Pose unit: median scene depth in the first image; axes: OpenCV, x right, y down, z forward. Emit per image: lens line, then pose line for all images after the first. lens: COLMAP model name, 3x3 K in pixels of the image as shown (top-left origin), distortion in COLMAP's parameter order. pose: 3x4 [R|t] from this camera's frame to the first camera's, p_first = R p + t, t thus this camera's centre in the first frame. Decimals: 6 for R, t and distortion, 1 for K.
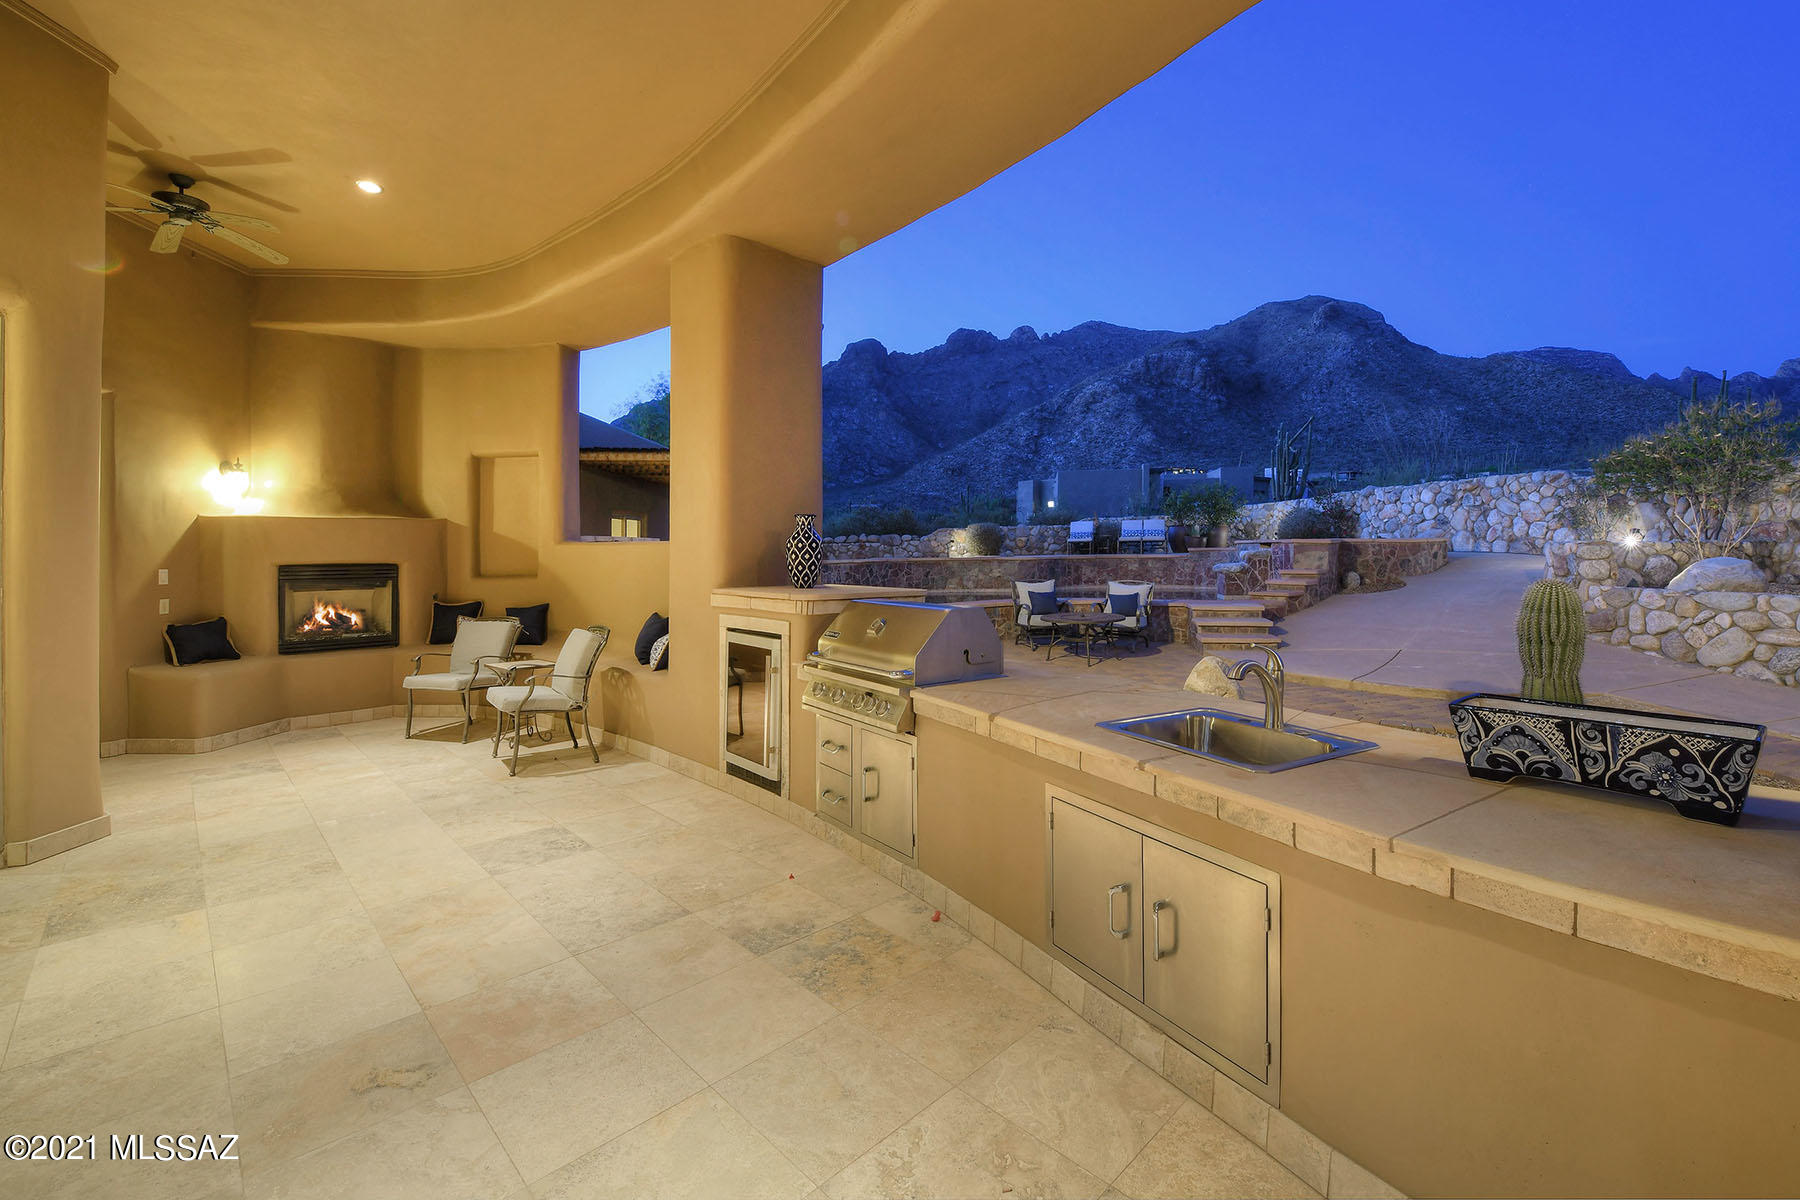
lens RADIAL K [[753.0, 0, 874.5], [0, 753.0, 537.8], [0, 0, 1]] dist [-0.020211, -0.001578]
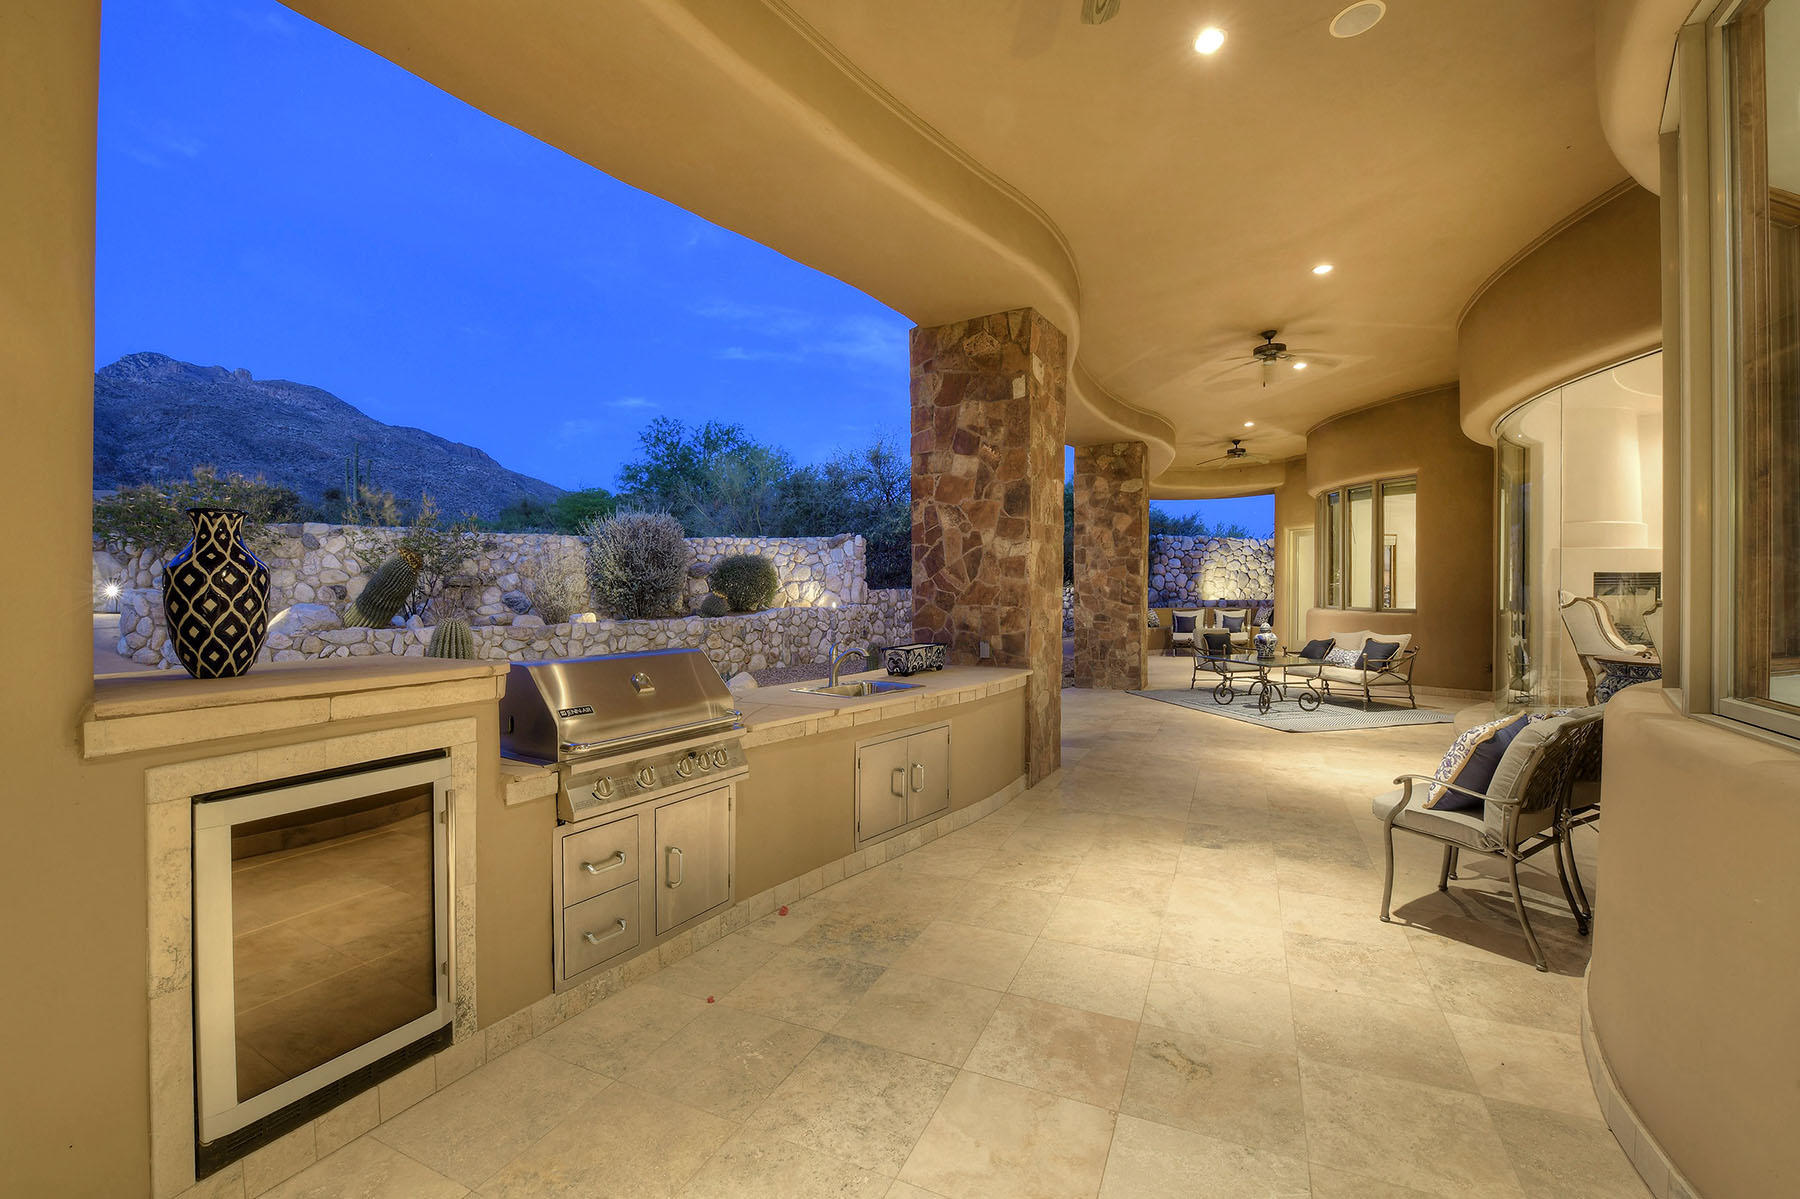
lens RADIAL K [[926.1, 0, 902.8], [0, 926.1, 600.1], [0, 0, 1]] dist [-0.022816, -0.000724]
pose [[-0.447304, -0.000978, 0.894382, -0.704907], [-0.004012, 0.999992, -0.000913, 0.019403], [-0.894373, -0.003996, -0.447304, 0.826492]]
